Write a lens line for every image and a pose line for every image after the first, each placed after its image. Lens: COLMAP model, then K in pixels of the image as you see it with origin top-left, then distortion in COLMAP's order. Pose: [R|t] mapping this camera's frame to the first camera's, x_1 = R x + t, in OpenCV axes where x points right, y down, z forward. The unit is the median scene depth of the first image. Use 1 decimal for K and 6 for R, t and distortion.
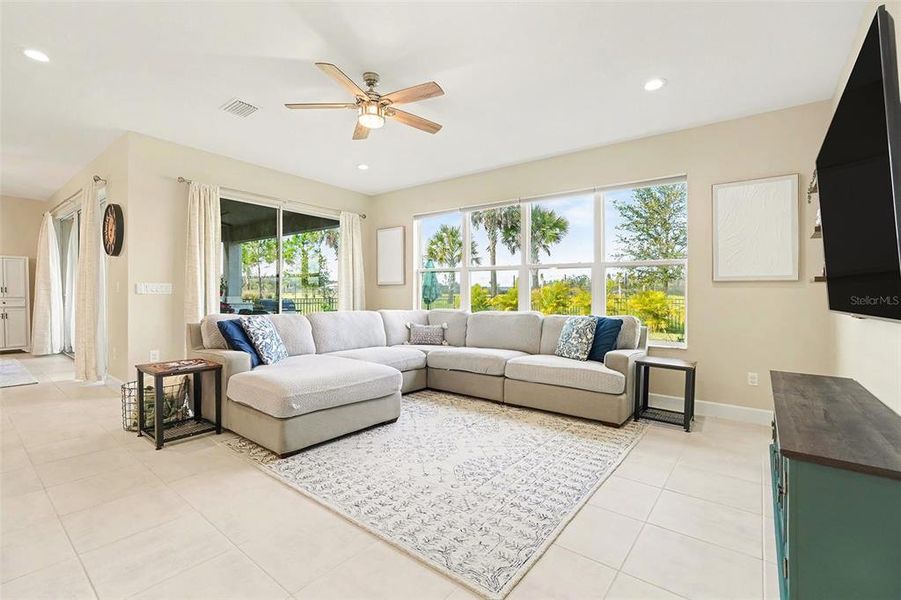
lens RADIAL K [[401.7, 0, 439.5], [0, 401.7, 291.8], [0, 0, 1]] dist [-0.002211, -0.000168]
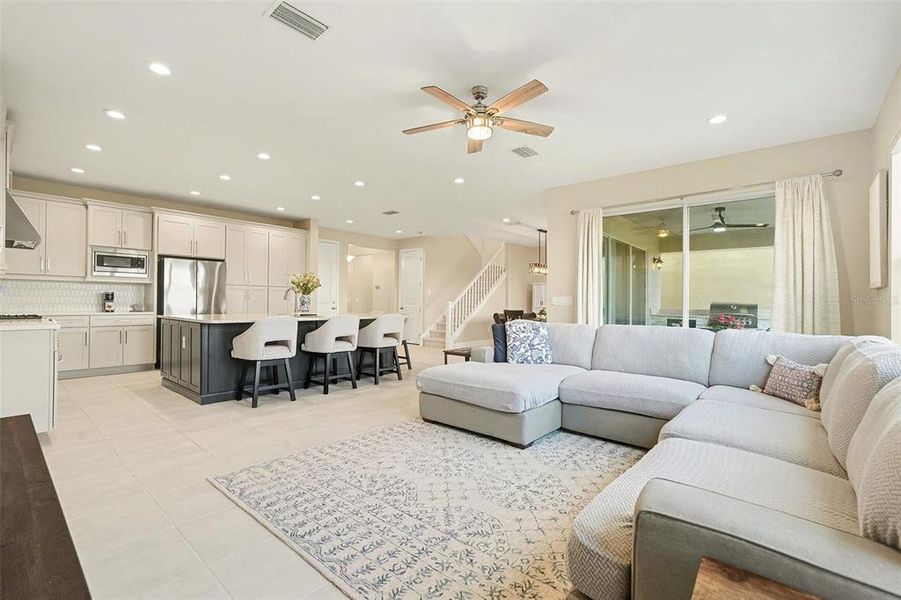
lens RADIAL K [[397.5, 0, 450.5], [0, 397.5, 300.0], [0, 0, 1]] dist [-0.002334, -0.000119]
pose [[-0.035201, -0.021392, -0.999151, 0.955659], [0.000565, 0.999770, -0.021425, 0.025608], [0.999380, -0.001318, -0.035181, 1.101476]]
